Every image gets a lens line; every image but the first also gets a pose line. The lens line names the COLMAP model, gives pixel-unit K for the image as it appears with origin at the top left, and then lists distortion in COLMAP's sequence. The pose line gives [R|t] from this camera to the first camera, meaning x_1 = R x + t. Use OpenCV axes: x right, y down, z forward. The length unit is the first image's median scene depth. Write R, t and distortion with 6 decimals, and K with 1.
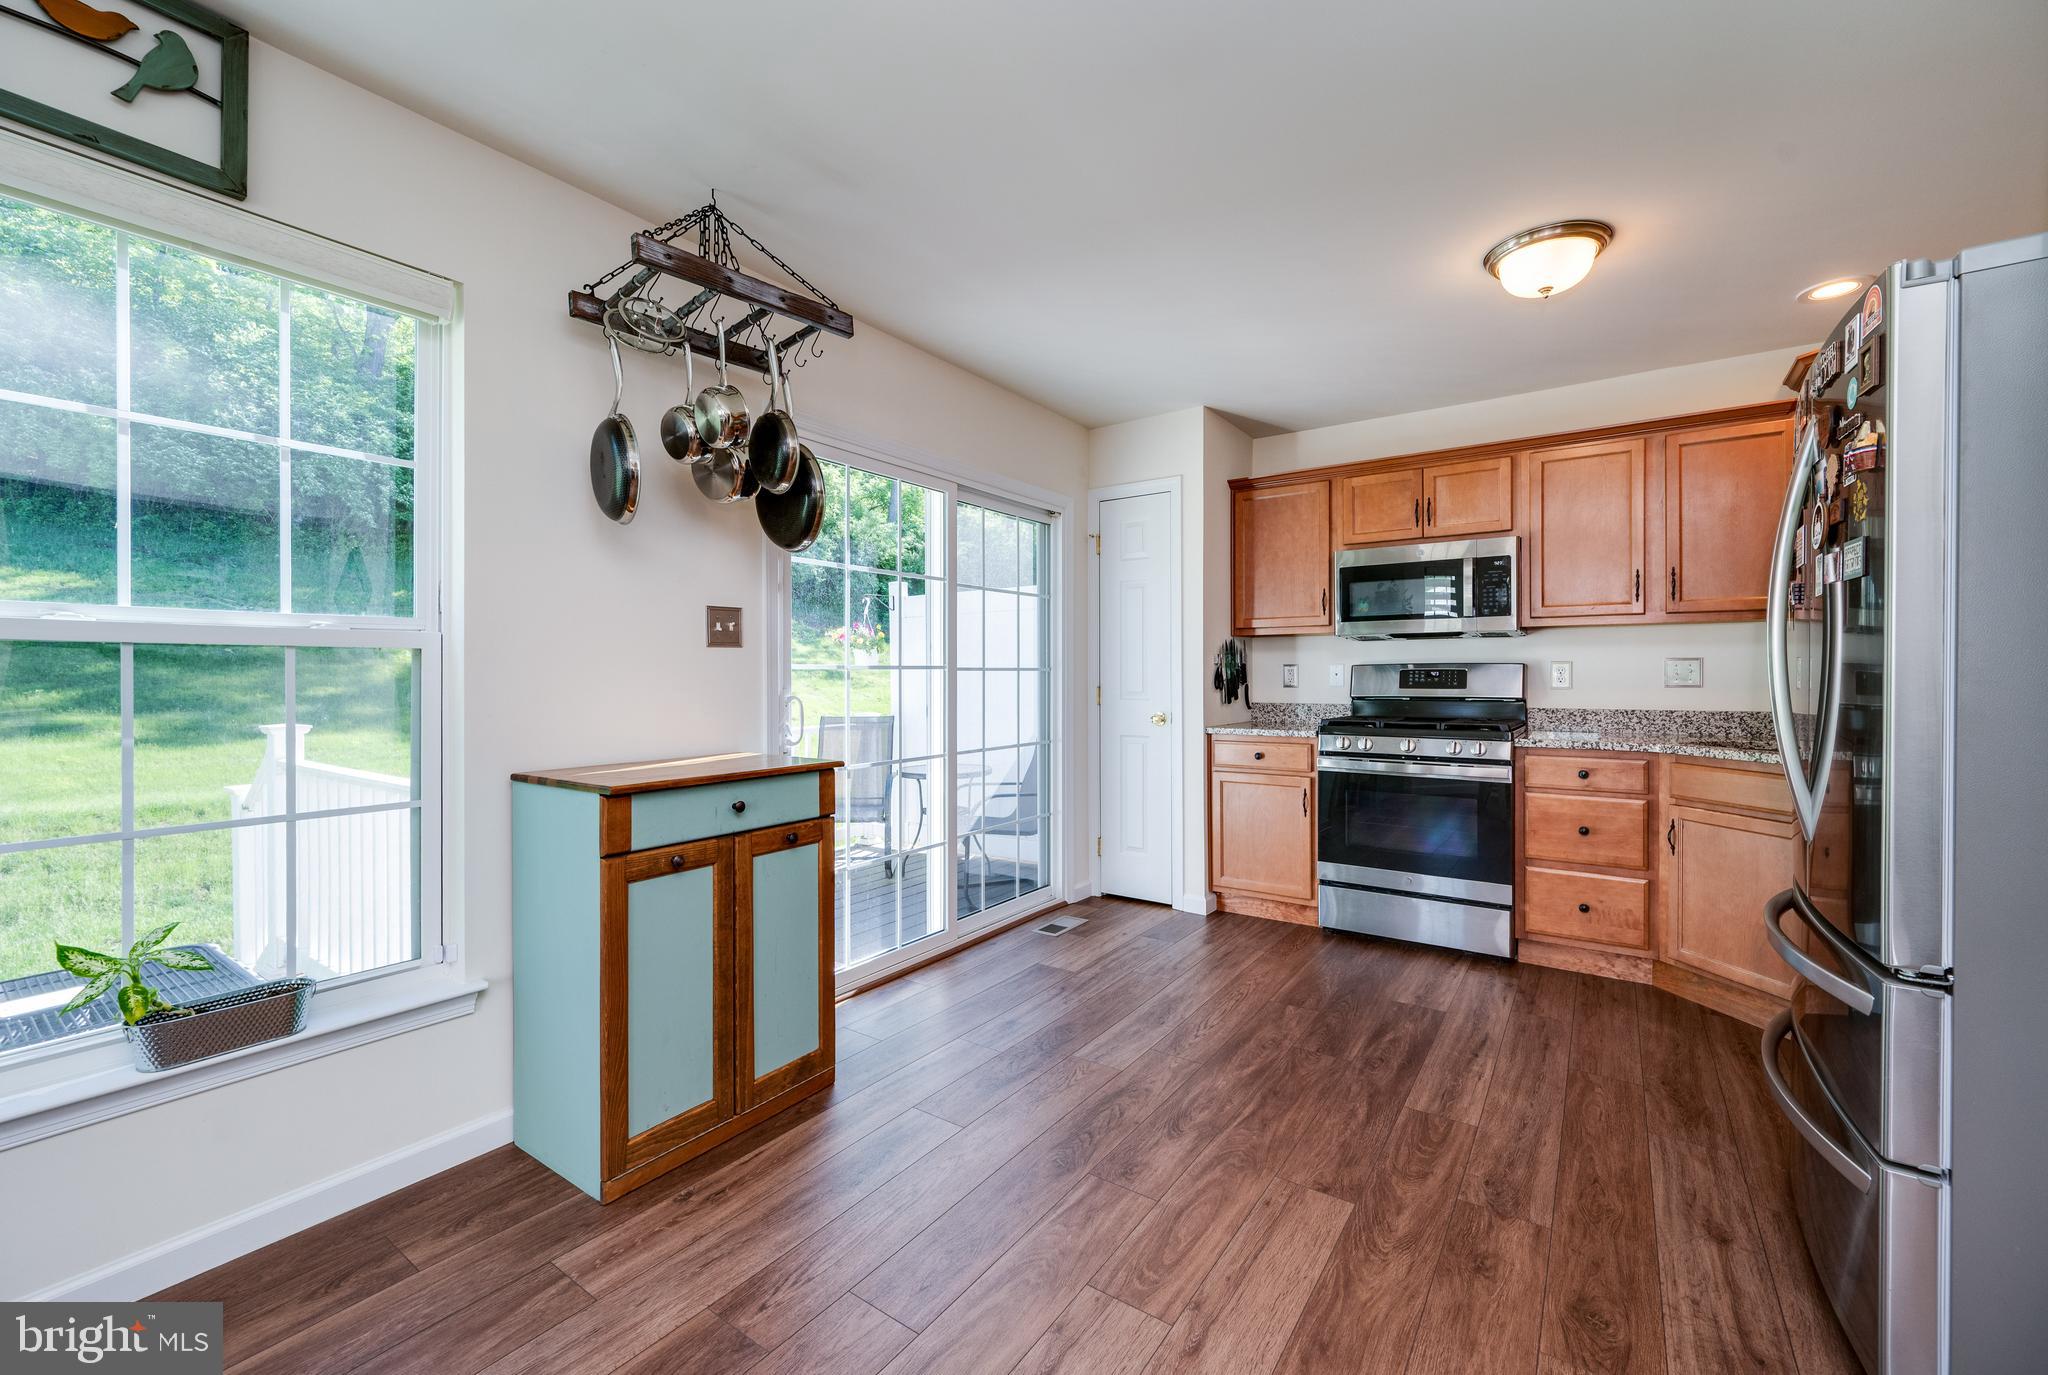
lens RADIAL K [[829.9, 0, 1021.6], [0, 829.9, 675.3], [0, 0, 1]] dist [-0.002415, -0.000047]
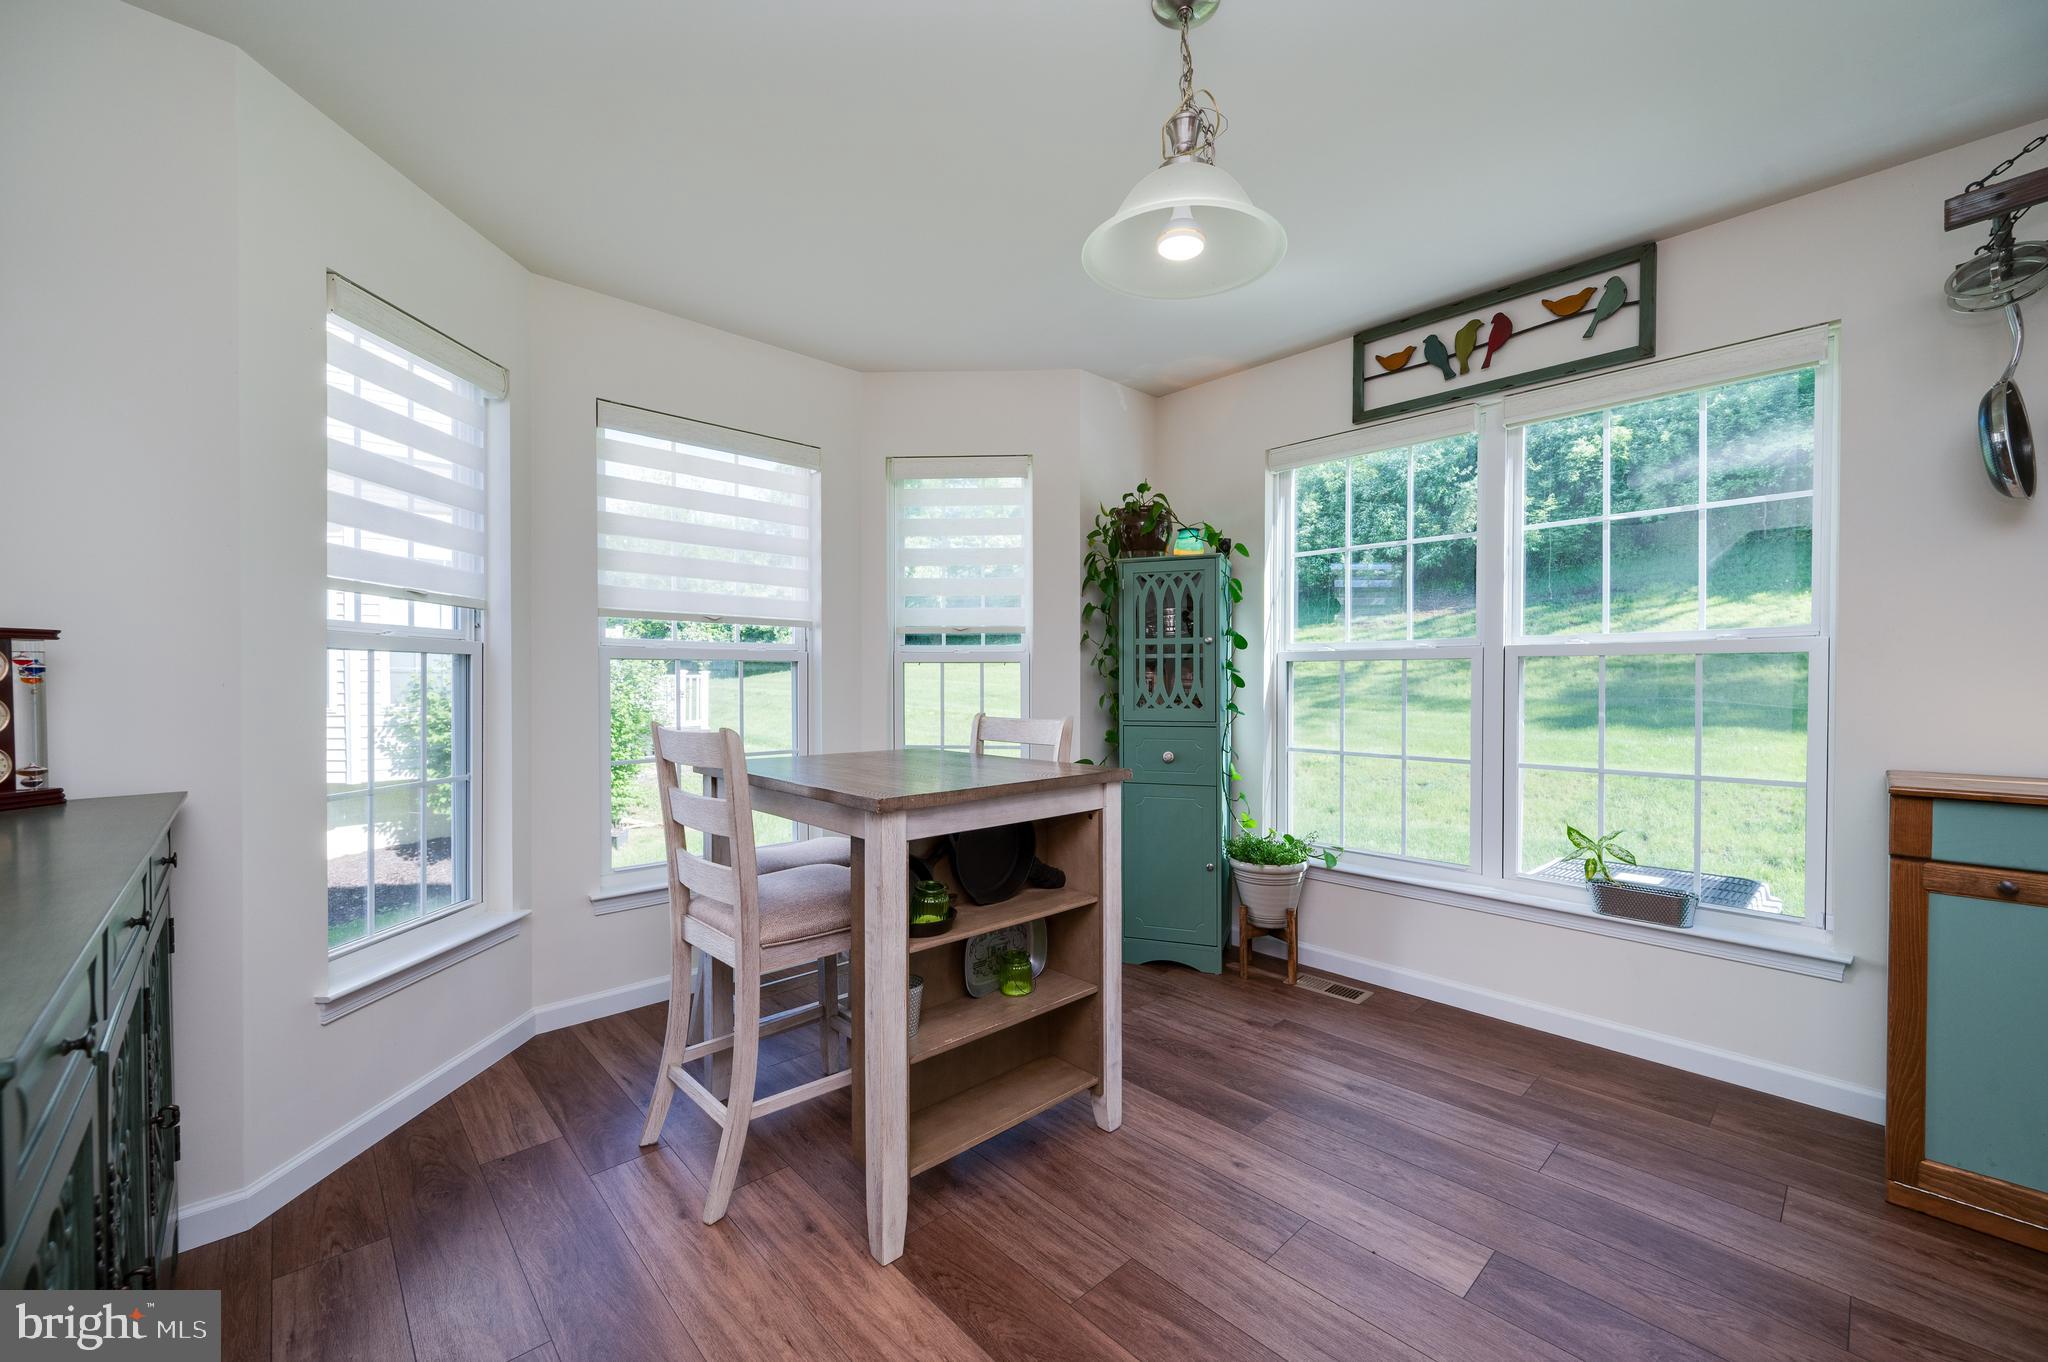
lens RADIAL K [[812.6, 0, 1037.2], [0, 812.6, 686.5], [0, 0, 1]] dist [-0.001350, 0.000193]
pose [[-0.193644, 0.011473, -0.981005, 0.351958], [-0.000196, 0.999931, 0.011733, 0.001764], [0.981072, 0.002465, -0.193628, 0.095565]]
